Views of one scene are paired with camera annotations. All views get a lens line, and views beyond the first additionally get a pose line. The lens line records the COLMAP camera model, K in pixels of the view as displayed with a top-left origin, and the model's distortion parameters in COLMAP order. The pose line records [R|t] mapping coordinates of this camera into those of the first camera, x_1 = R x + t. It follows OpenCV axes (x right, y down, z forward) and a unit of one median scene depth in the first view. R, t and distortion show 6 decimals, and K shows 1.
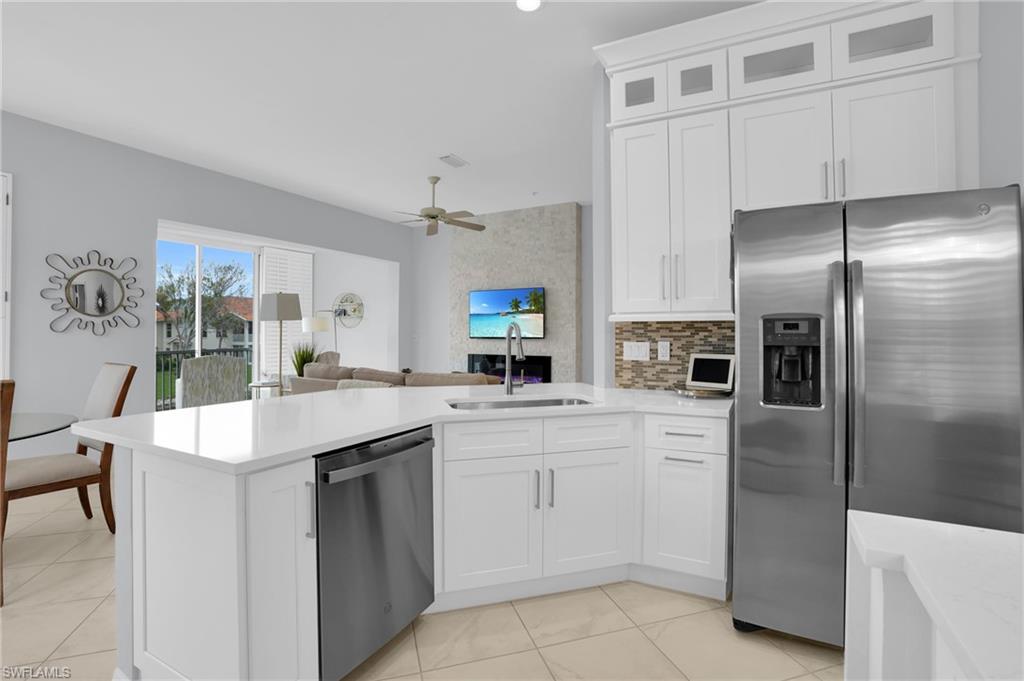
lens RADIAL K [[480.1, 0, 512.9], [0, 480.1, 328.2], [0, 0, 1]] dist [-0.049700, 0.016132]
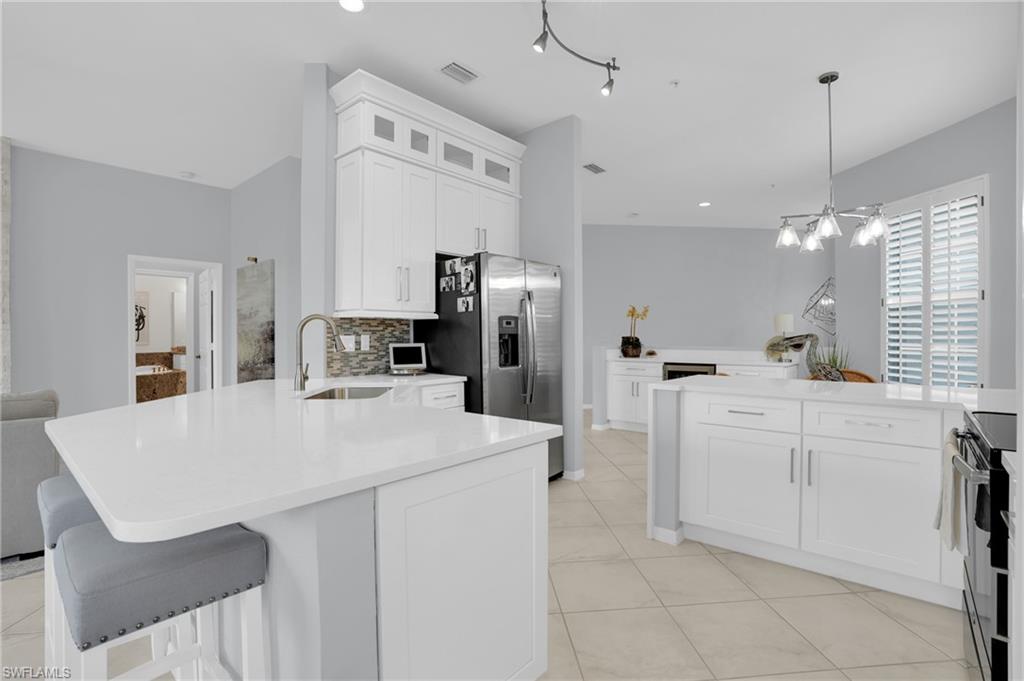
lens RADIAL K [[480.1, 0, 512.9], [0, 480.1, 339.7], [0, 0, 1]] dist [-0.049700, 0.016132]
pose [[0.231007, -0.012398, 0.972873, -0.549683], [-0.003873, 0.999899, 0.013662, 0.015942], [-0.972944, -0.006924, 0.230936, 0.256606]]
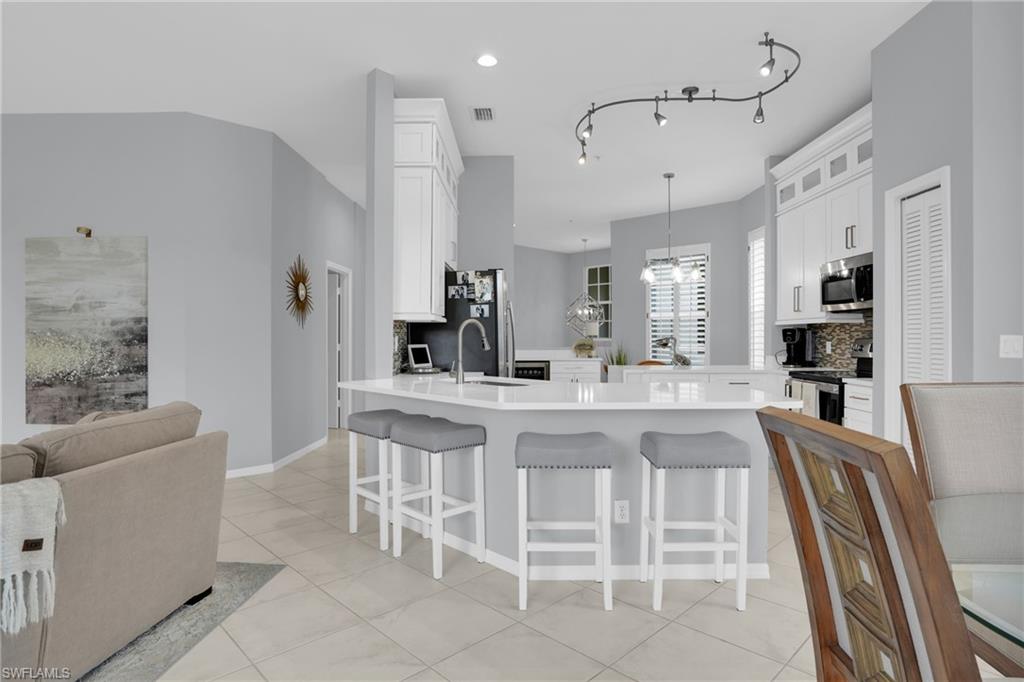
lens RADIAL K [[556.2, 0, 514.0], [0, 556.2, 338.8], [0, 0, 1]] dist [-0.025433, 0.006187]
pose [[-0.447426, -0.007153, 0.894292, -0.809915], [-0.009937, 0.999946, 0.003026, 0.018916], [-0.894266, -0.007533, -0.447473, 0.984385]]
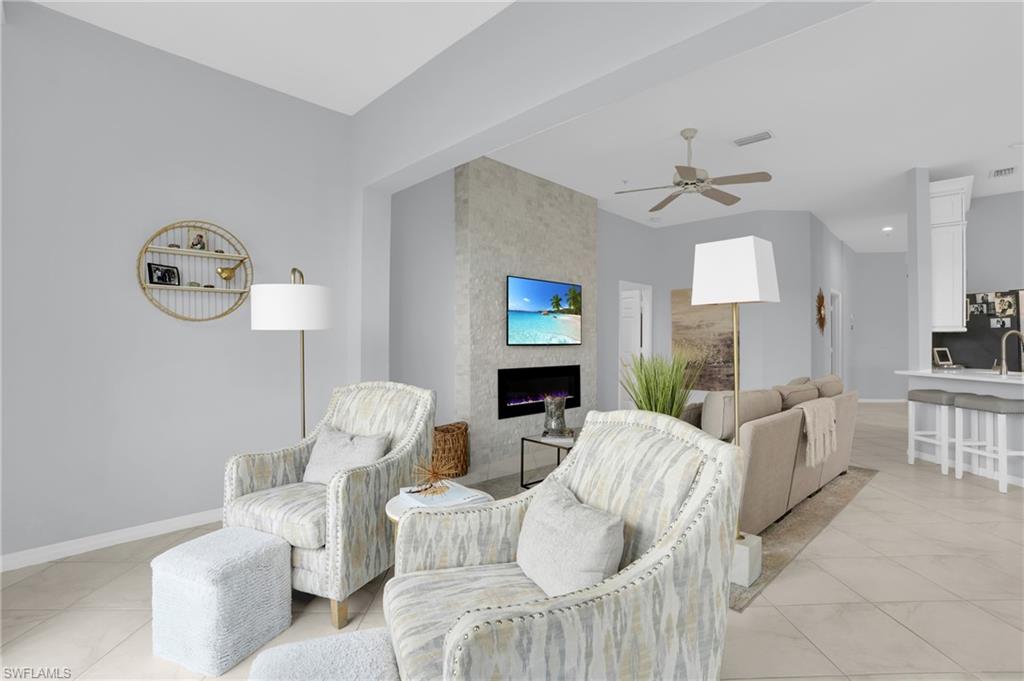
lens RADIAL K [[480.1, 0, 512.3], [0, 480.1, 338.9], [0, 0, 1]] dist [-0.049700, 0.016132]
pose [[0.285107, 0.003102, 0.958491, -1.317904], [-0.009684, 0.999953, -0.000355, 0.021713], [-0.958447, -0.009181, 0.285124, 1.436815]]
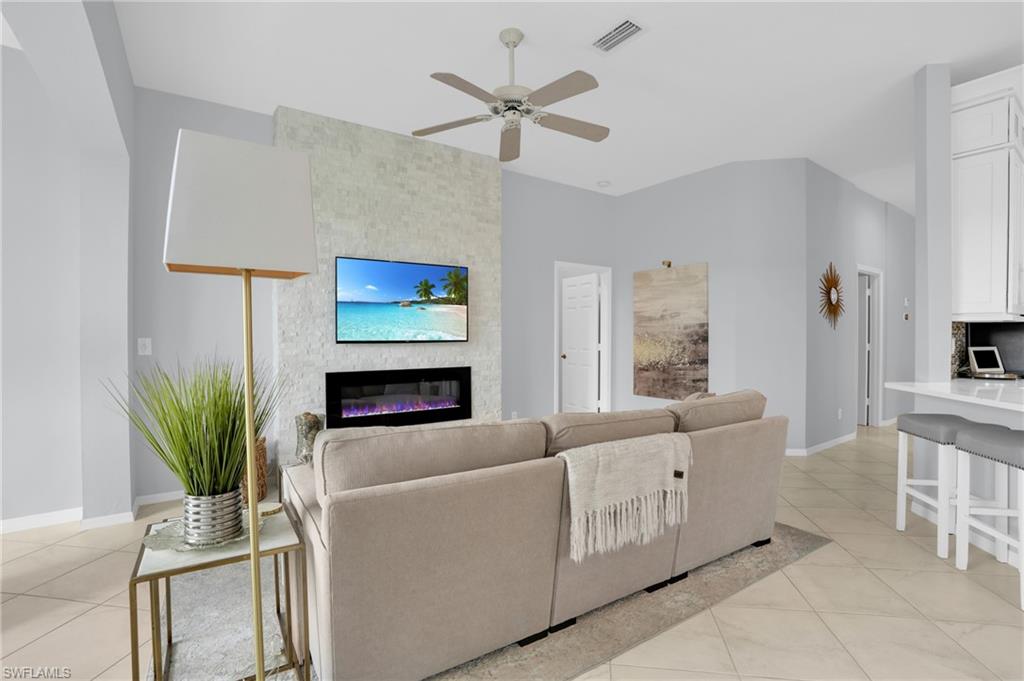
lens RADIAL K [[480.1, 0, 512.0], [0, 480.1, 341.9], [0, 0, 1]] dist [-0.049700, 0.016132]
pose [[0.449986, -0.017827, 0.892858, -0.865749], [-0.003182, 0.999762, 0.021565, 0.011115], [-0.893030, -0.012545, 0.449822, 1.043221]]
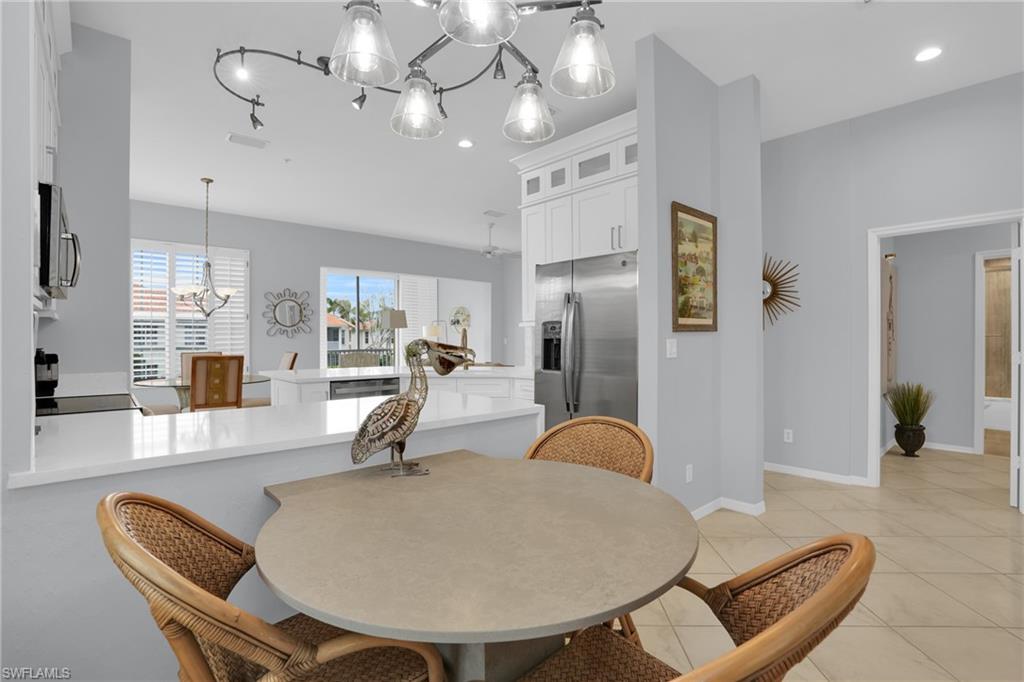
lens RADIAL K [[480.1, 0, 513.7], [0, 480.1, 338.1], [0, 0, 1]] dist [-0.049700, 0.016132]
pose [[0.939733, -0.003030, -0.341896, 0.498060], [0.005060, 0.999974, 0.005046, 0.011647], [0.341872, -0.006472, 0.939724, -0.373083]]
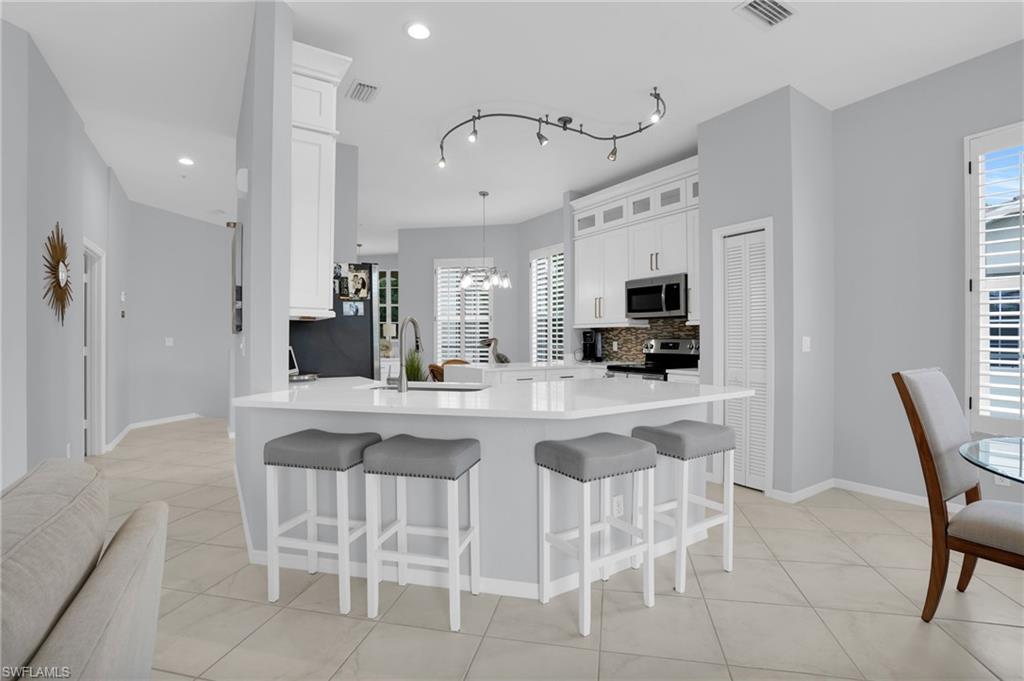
lens RADIAL K [[480.1, 0, 513.4], [0, 480.1, 338.6], [0, 0, 1]] dist [-0.049700, 0.016132]
pose [[-0.864086, -0.005062, 0.503319, -0.451028], [-0.008430, 0.999955, -0.004415, 0.022582], [-0.503273, -0.008058, -0.864090, 1.149405]]
